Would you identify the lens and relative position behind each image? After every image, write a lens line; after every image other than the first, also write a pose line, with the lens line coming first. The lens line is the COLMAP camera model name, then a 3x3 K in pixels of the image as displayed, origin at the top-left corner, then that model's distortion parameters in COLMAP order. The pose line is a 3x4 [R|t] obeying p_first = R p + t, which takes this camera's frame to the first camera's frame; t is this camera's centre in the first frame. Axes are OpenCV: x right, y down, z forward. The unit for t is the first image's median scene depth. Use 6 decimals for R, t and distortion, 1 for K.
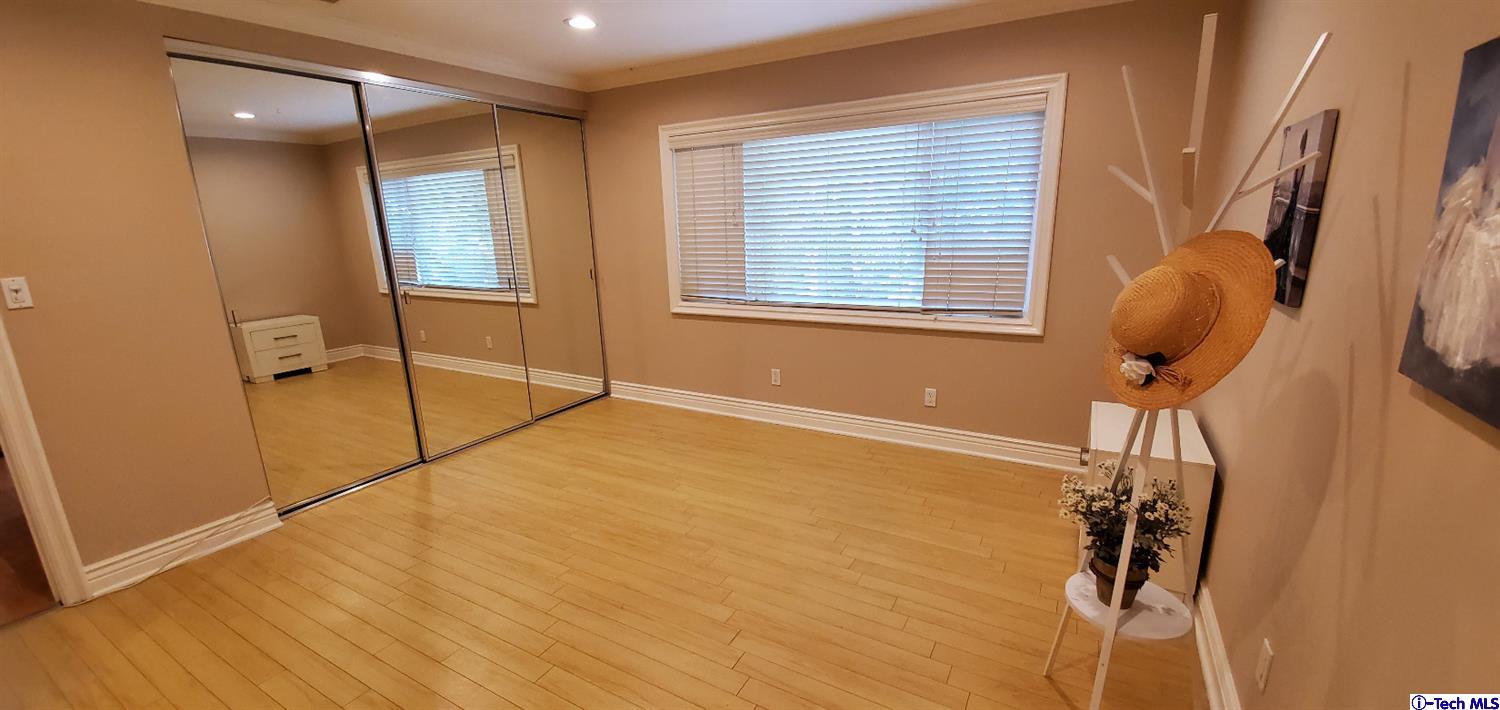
lens RADIAL K [[605.7, 0, 754.3], [0, 605.7, 360.9], [0, 0, 1]] dist [-0.001110, -0.000375]
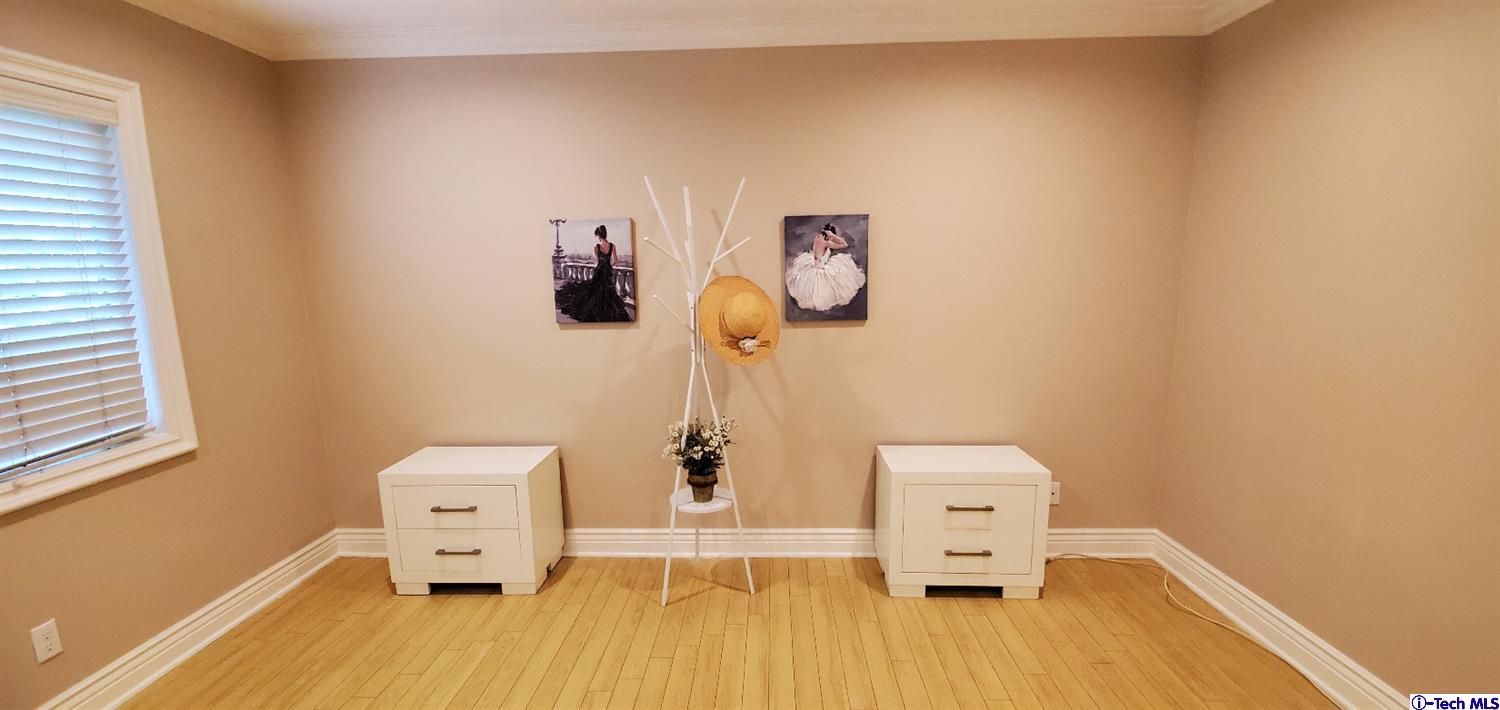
lens RADIAL K [[605.7, 0, 754.4], [0, 605.7, 356.8], [0, 0, 1]] dist [-0.001110, -0.000375]
pose [[-0.452813, -0.100934, 0.885874, -0.442562], [0.233186, 0.945583, 0.226930, -0.156896], [-0.860572, 0.309330, -0.404636, 0.722184]]
